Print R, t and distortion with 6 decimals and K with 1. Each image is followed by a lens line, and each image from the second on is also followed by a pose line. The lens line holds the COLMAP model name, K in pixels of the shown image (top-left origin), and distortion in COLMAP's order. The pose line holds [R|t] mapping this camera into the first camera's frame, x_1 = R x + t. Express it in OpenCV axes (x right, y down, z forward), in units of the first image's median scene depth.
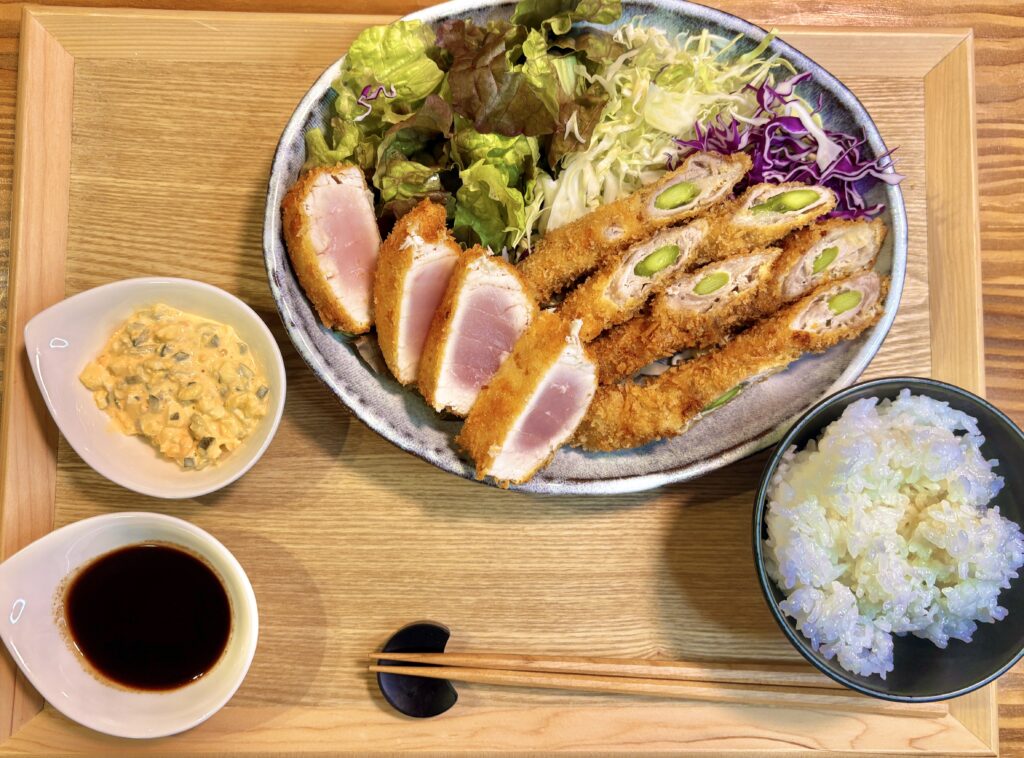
lens RADIAL K [[953.6, 0, 514.5], [0, 953.6, 384.2], [0, 0, 1]] dist [-0.014472, 0.000000]
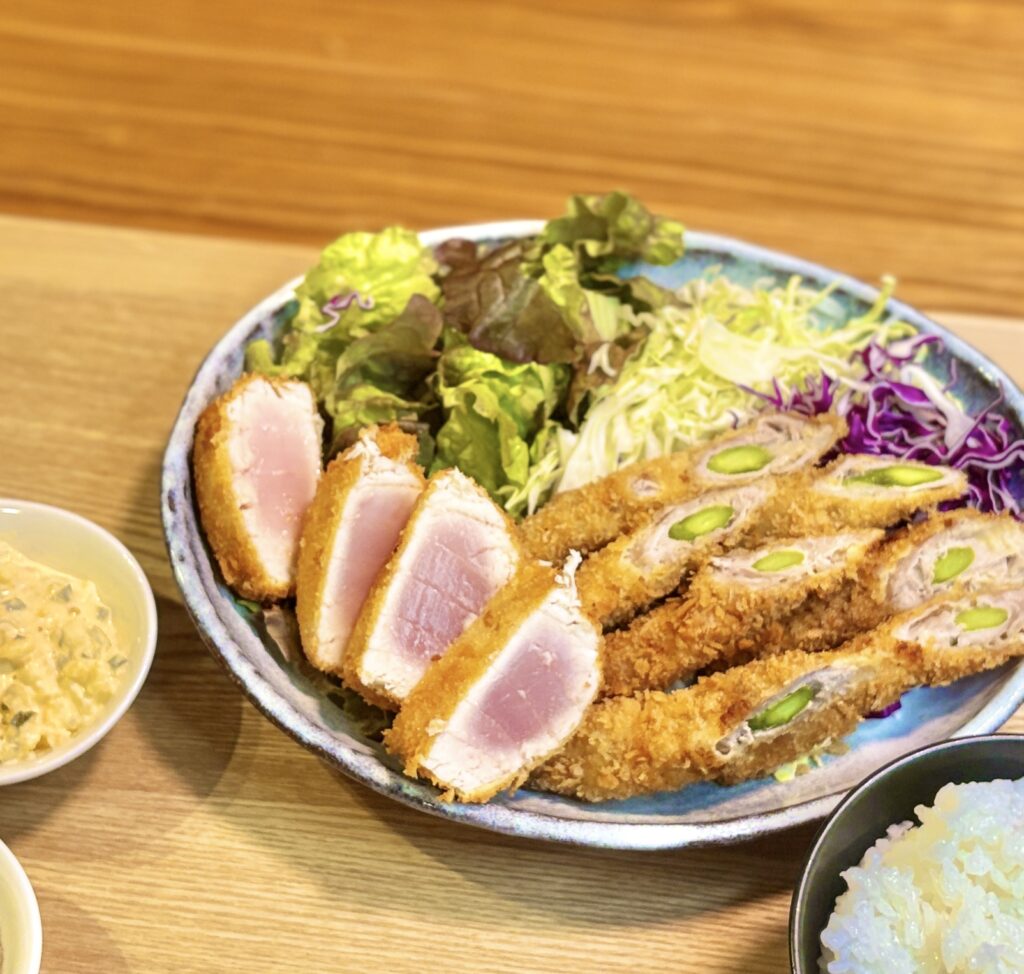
lens RADIAL K [[2037.3, 0, 518.3], [0, 2037.3, 487.2], [0, 0, 1]] dist [0.000406, 0.000000]
pose [[0.992605, 0.079014, -0.092157, 0.147223], [-0.113860, 0.869248, -0.481086, 0.573700], [0.042095, 0.488021, 0.871816, -0.329115]]
